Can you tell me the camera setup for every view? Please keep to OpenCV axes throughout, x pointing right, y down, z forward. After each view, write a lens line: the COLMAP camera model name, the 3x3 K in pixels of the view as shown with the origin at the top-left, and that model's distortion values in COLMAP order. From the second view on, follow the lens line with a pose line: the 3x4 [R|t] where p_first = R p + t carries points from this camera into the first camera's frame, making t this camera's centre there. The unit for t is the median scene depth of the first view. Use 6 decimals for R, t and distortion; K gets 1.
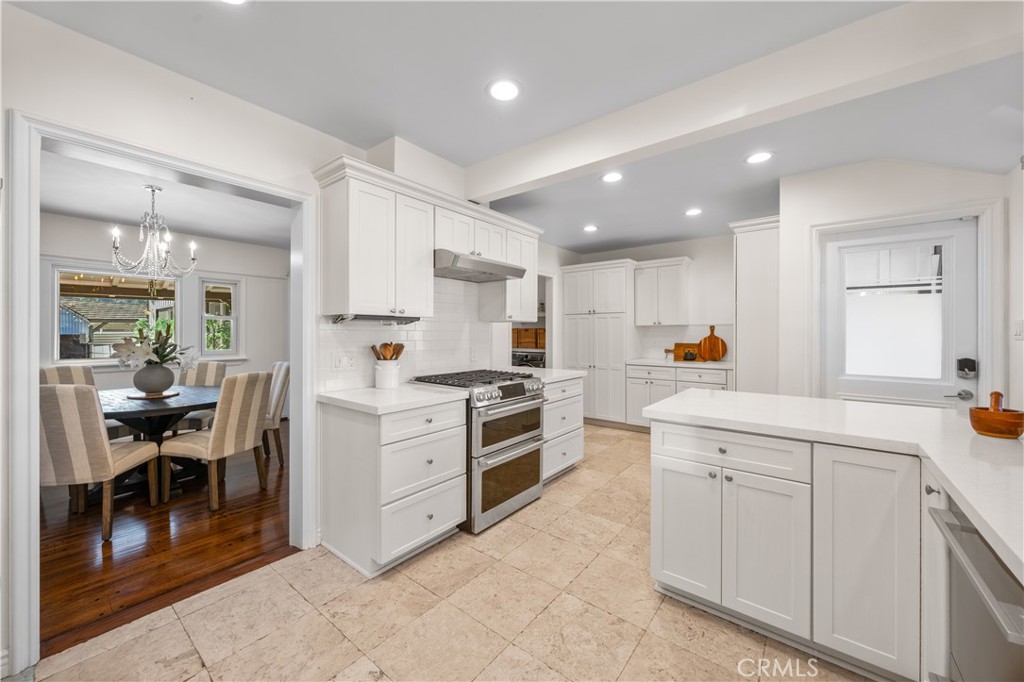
lens RADIAL K [[392.6, 0, 507.0], [0, 392.6, 335.0], [0, 0, 1]] dist [0.001214, -0.000030]
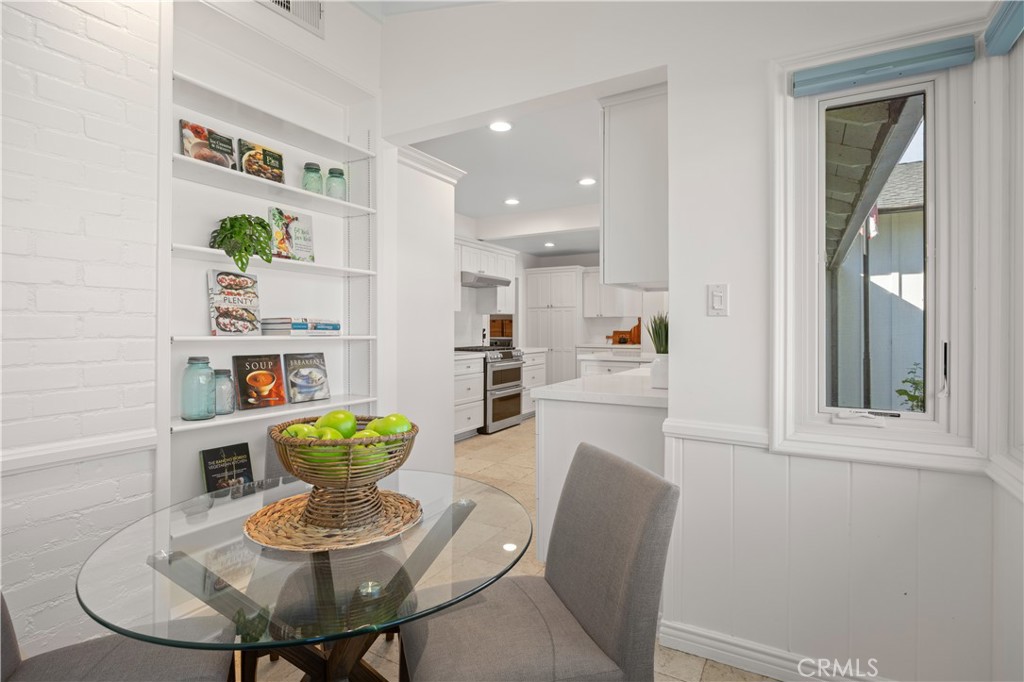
lens RADIAL K [[515.5, 0, 512.3], [0, 515.5, 334.9], [0, 0, 1]] dist [0.001105, 0.000004]
pose [[0.988659, -0.004140, 0.150123, -0.252744], [0.003022, 0.999966, 0.007671, 0.032864], [-0.150149, -0.007130, 0.988638, -1.028124]]
